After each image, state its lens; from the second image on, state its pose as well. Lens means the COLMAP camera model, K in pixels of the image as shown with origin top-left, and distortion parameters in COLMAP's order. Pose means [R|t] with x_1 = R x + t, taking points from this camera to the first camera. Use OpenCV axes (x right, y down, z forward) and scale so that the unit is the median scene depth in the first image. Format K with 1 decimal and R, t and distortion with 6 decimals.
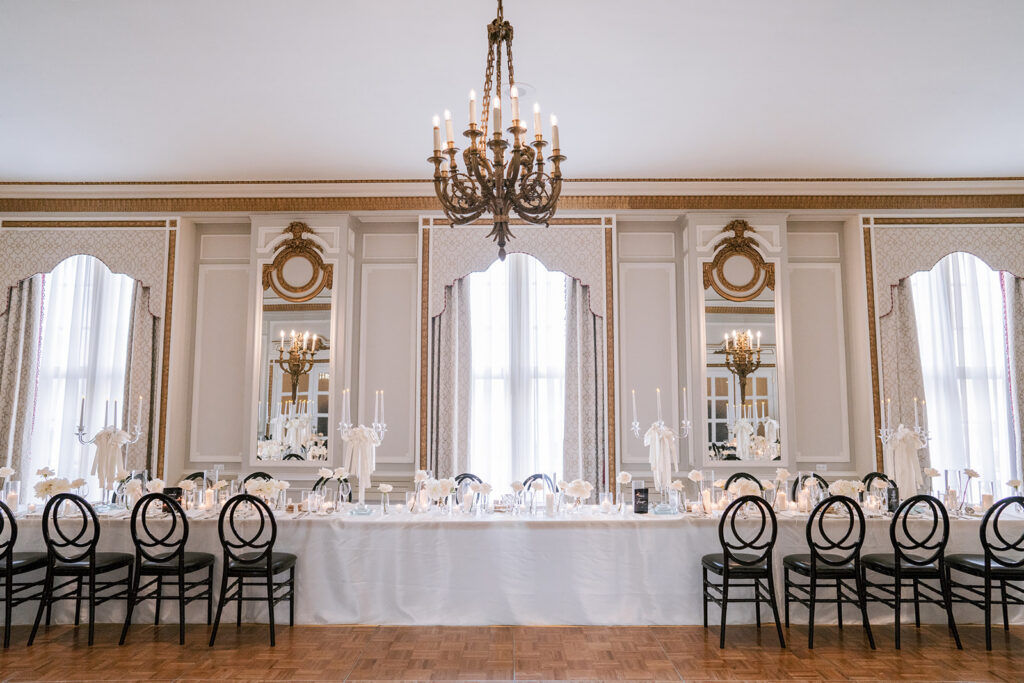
lens RADIAL K [[678.6, 0, 512.0], [0, 678.6, 341.5], [0, 0, 1]] dist [-0.024563, -0.000330]
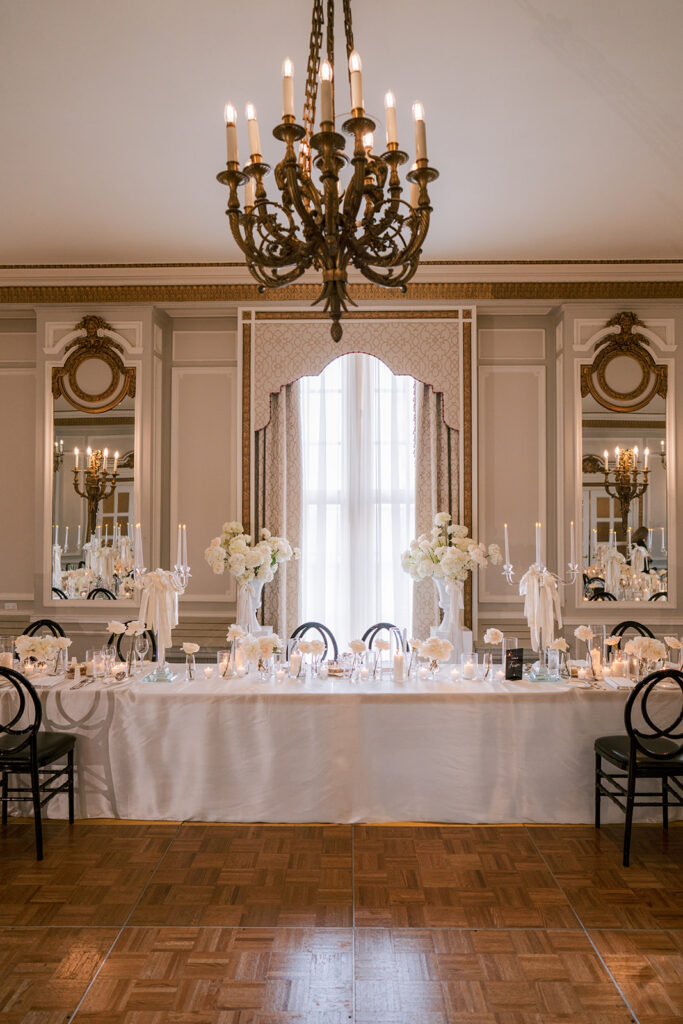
lens RADIAL K [[709.5, 0, 341.5], [0, 709.5, 512.0], [0, 0, 1]] dist [-0.019129, 0.000340]
pose [[0.999930, 0.000483, -0.011825, -0.000892], [0.000423, 0.997067, 0.076529, -0.004806], [0.011827, -0.076528, 0.996997, 0.185671]]
